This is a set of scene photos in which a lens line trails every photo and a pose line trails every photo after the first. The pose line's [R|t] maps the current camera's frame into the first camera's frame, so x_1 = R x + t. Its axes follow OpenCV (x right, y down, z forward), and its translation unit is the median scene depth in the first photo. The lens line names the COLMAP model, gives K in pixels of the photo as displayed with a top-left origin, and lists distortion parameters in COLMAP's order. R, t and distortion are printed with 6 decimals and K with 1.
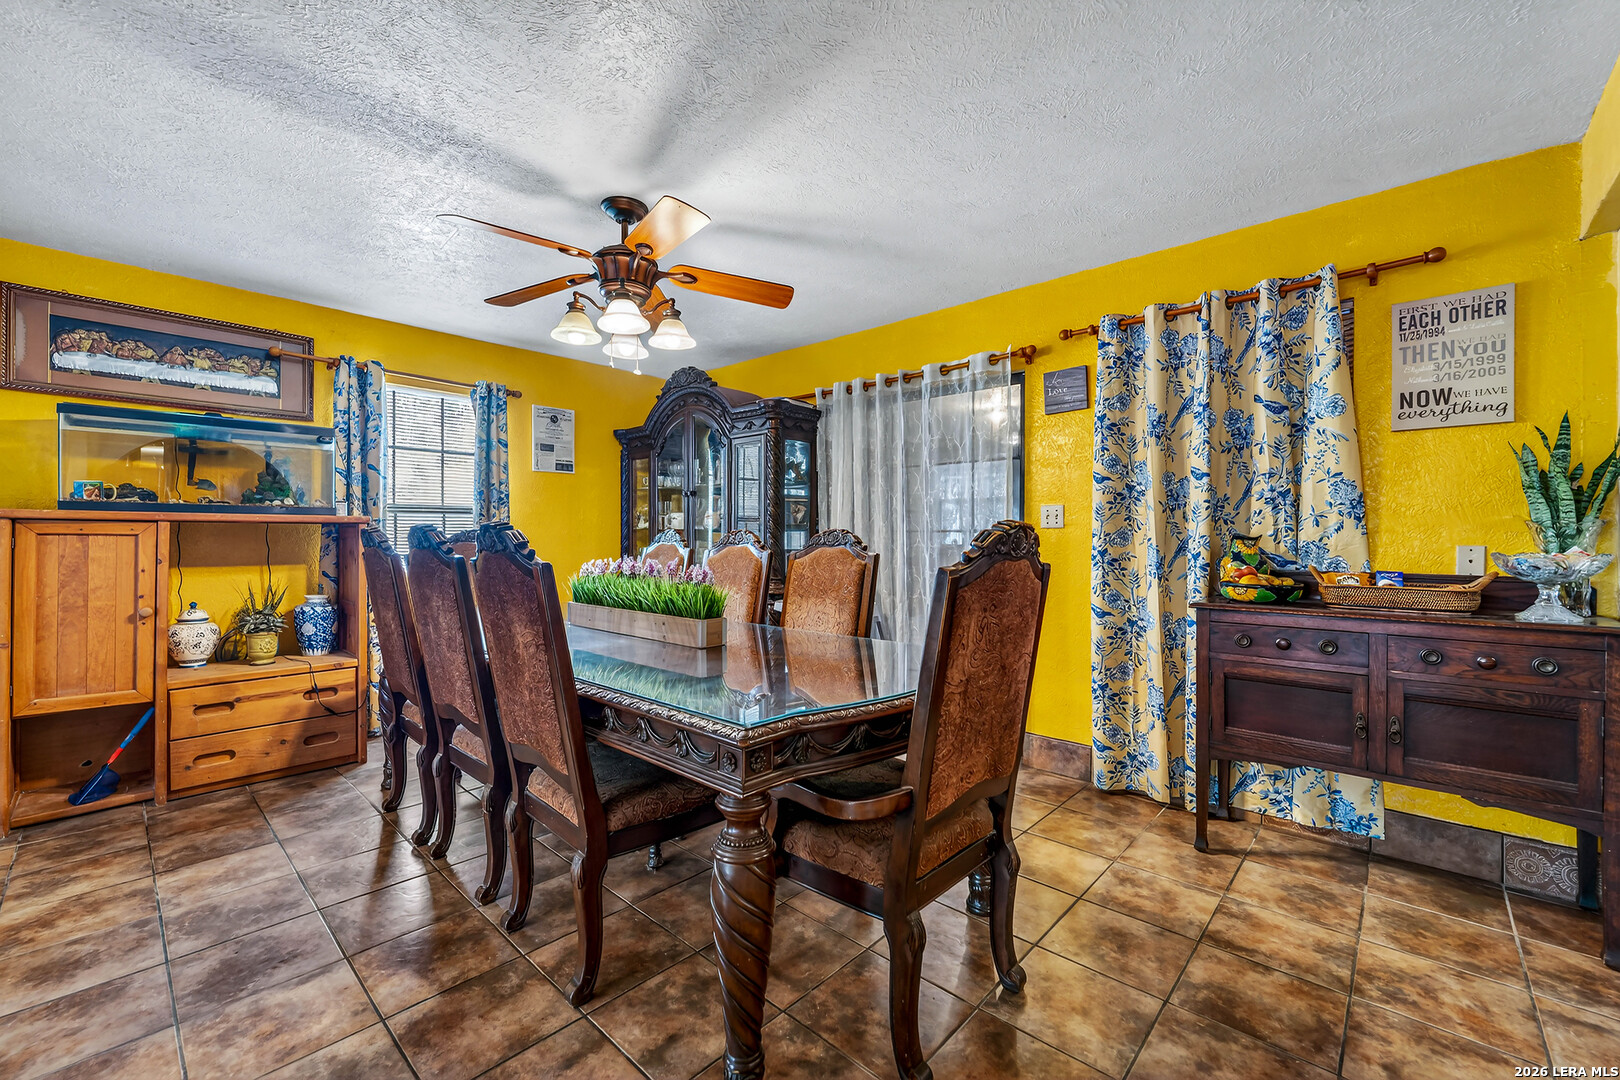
lens RADIAL K [[659.1, 0, 809.5], [0, 659.1, 539.7], [0, 0, 1]] dist [-0.001606, -0.000884]
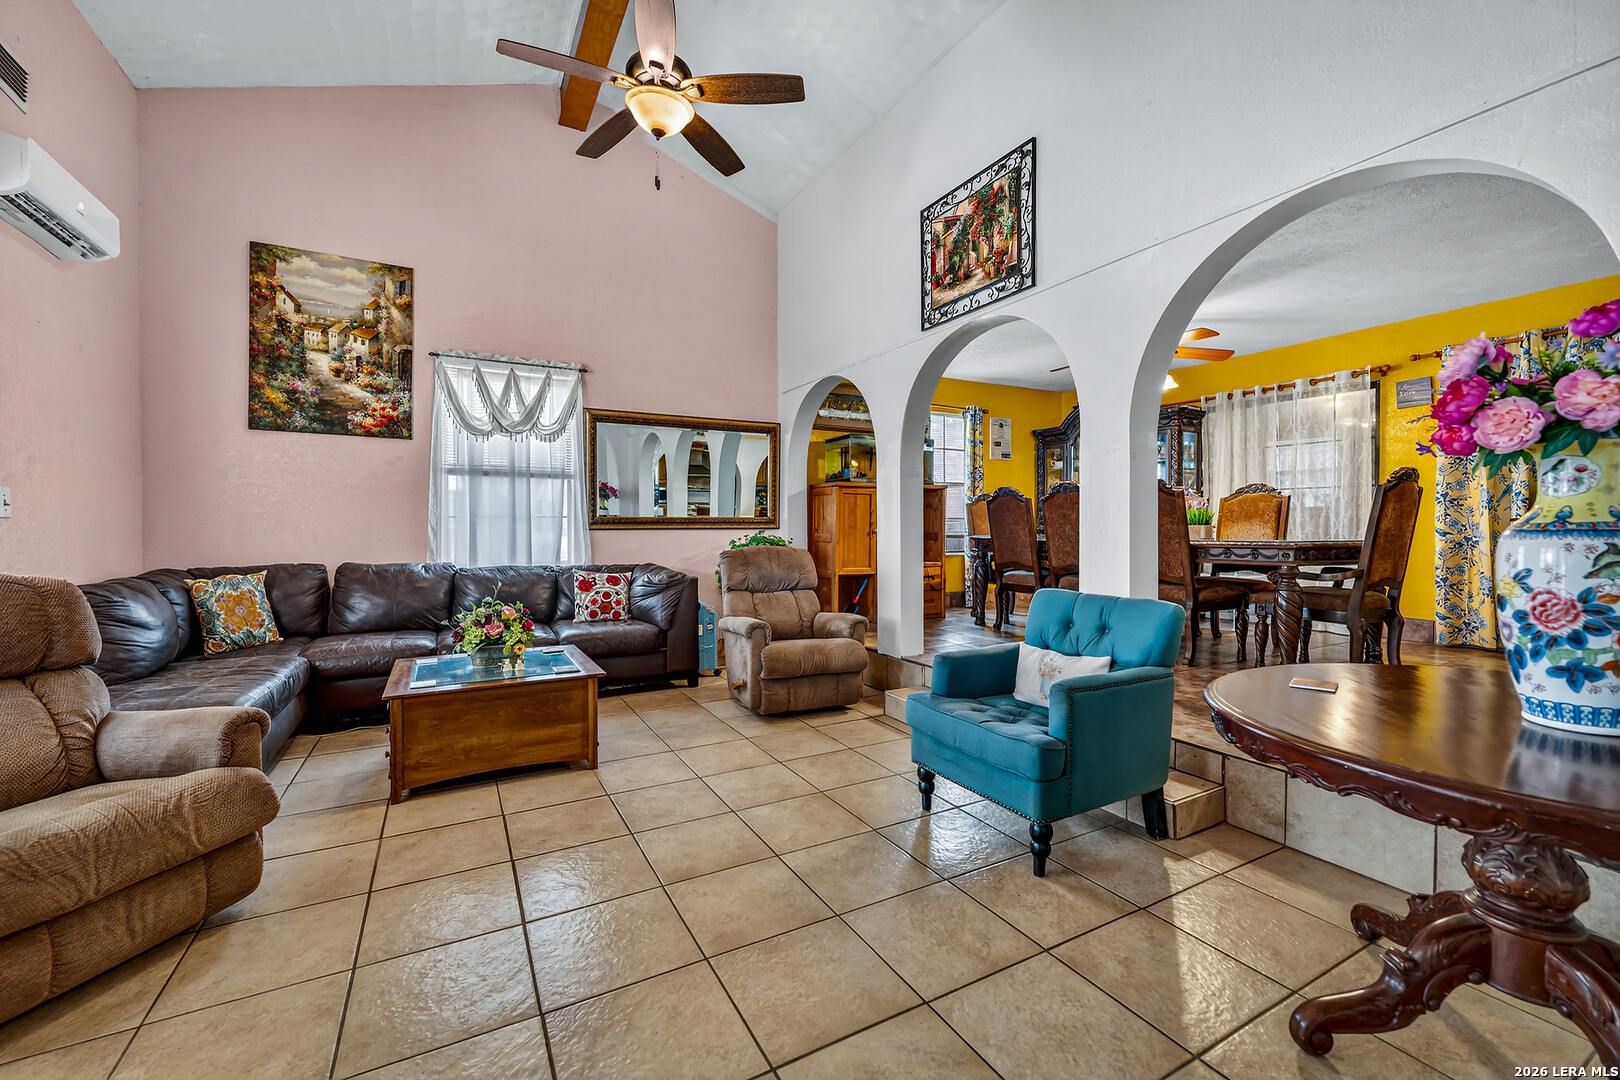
lens RADIAL K [[659.1, 0, 808.8], [0, 659.1, 534.7], [0, 0, 1]] dist [-0.001606, -0.000884]
pose [[0.946229, -0.000109, -0.323496, -0.450208], [0.004001, 0.999927, 0.011366, 0.082779], [0.323472, -0.012049, 0.946161, -0.911464]]
